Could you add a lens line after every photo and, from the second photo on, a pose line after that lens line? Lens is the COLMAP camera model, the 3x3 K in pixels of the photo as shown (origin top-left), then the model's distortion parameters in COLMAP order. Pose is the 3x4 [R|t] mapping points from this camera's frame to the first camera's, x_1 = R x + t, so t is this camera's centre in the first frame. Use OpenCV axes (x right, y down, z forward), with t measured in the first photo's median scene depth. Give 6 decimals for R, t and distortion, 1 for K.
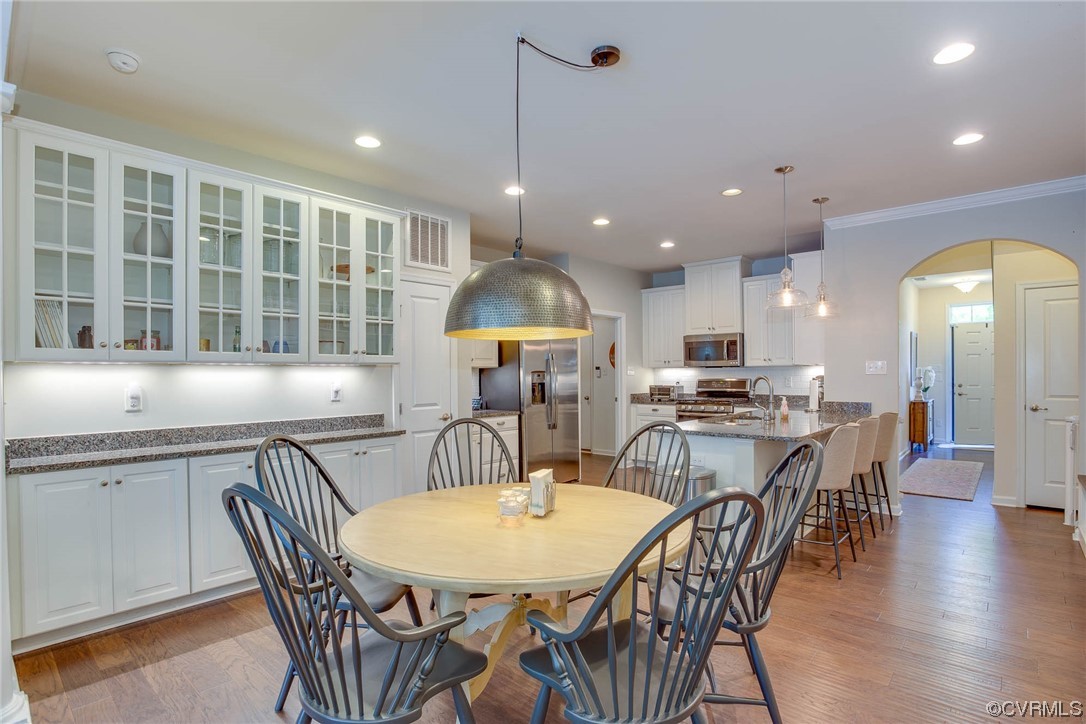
lens RADIAL K [[529.8, 0, 541.3], [0, 529.8, 373.8], [0, 0, 1]] dist [-0.052841, 0.002648]
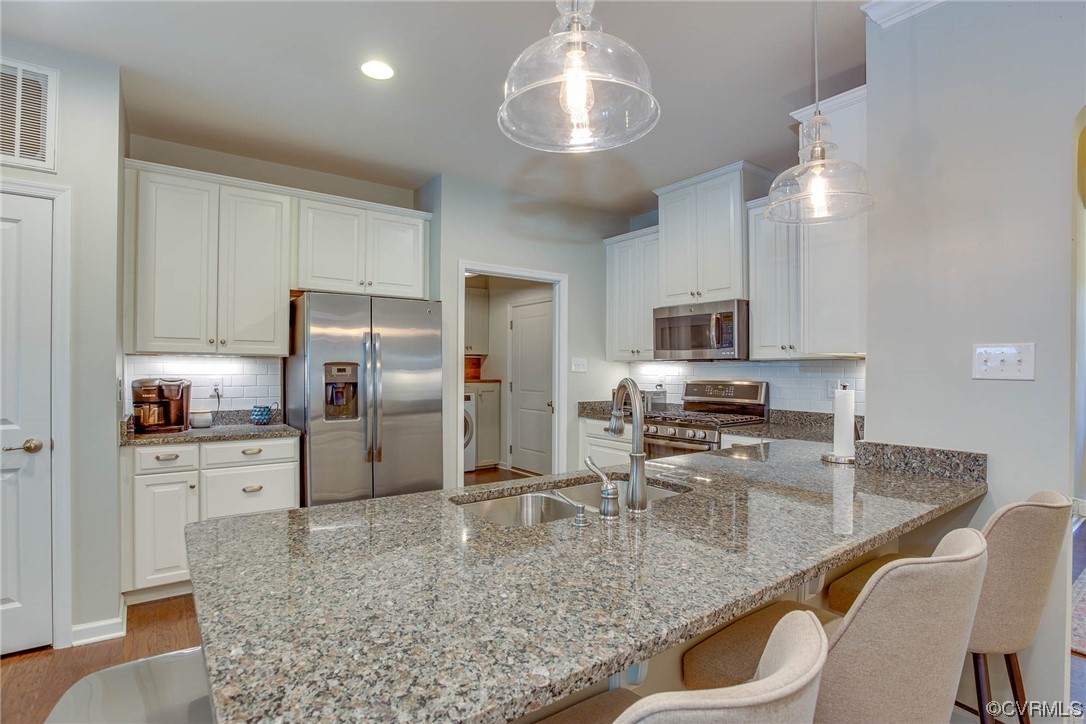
lens RADIAL K [[529.8, 0, 547.4], [0, 529.8, 364.6], [0, 0, 1]] dist [-0.052841, 0.002648]
pose [[0.981819, 0.014490, -0.189266, 0.274605], [-0.016471, 0.999825, -0.008899, -0.000604], [0.189104, 0.011854, 0.981885, 0.402591]]
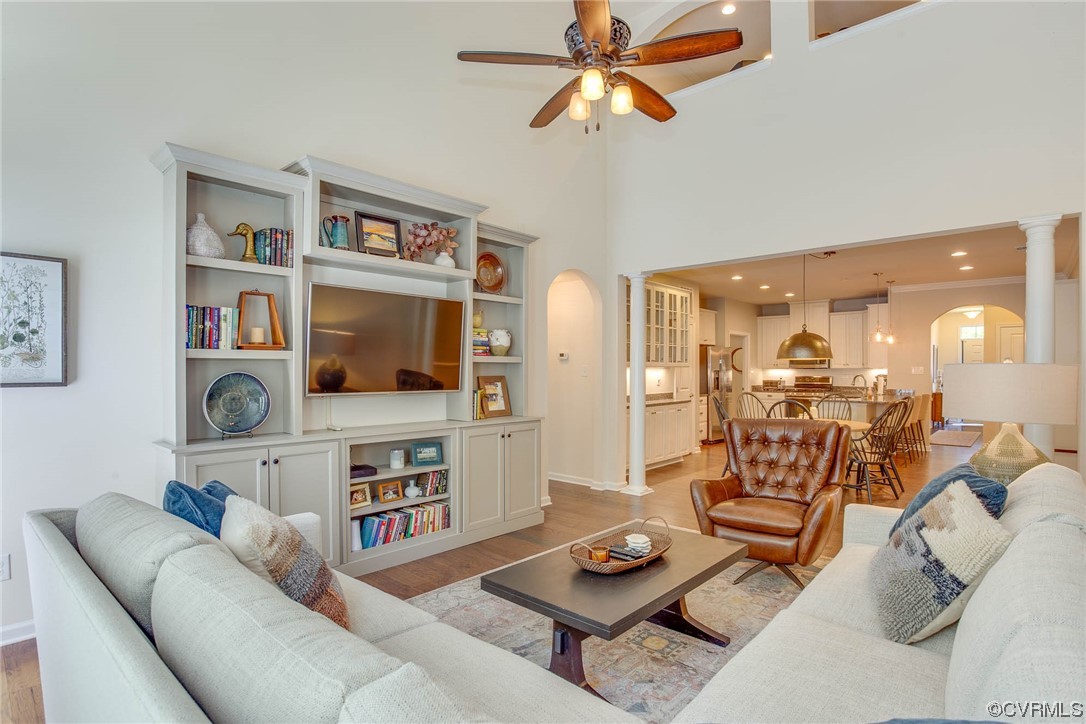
lens RADIAL K [[529.8, 0, 548.9], [0, 529.8, 376.6], [0, 0, 1]] dist [-0.052841, 0.002648]
pose [[0.999969, 0.004044, -0.006701, -0.442958], [-0.003992, 0.999962, 0.007710, 0.002305], [0.006732, -0.007683, 0.999948, -0.568063]]
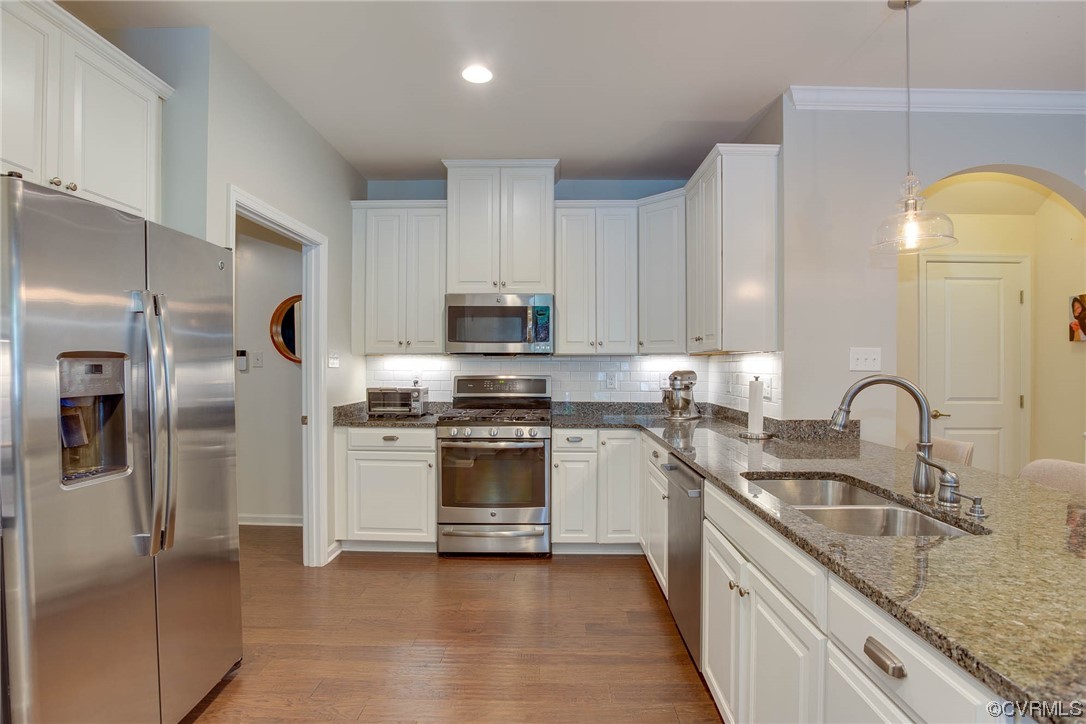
lens RADIAL K [[529.8, 0, 546.4], [0, 529.8, 366.4], [0, 0, 1]] dist [-0.052841, 0.002648]
pose [[0.747108, 0.008974, 0.664643, -0.004453], [-0.009243, 0.999952, -0.003111, 0.000758], [-0.664639, -0.003819, 0.747155, 0.559461]]
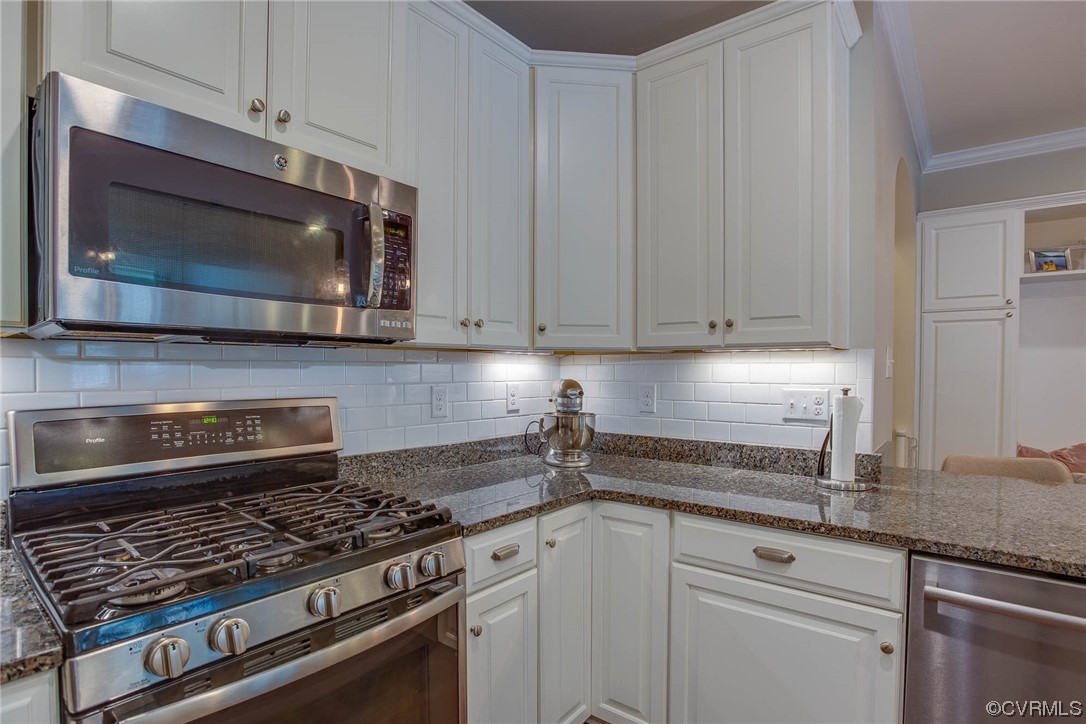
lens RADIAL K [[529.8, 0, 537.7], [0, 529.8, 381.0], [0, 0, 1]] dist [-0.052841, 0.002648]
pose [[-0.066202, -0.010715, 0.997749, 0.149823], [0.000637, 0.999942, 0.010781, -0.000724], [-0.997806, 0.001349, -0.066191, 0.927967]]
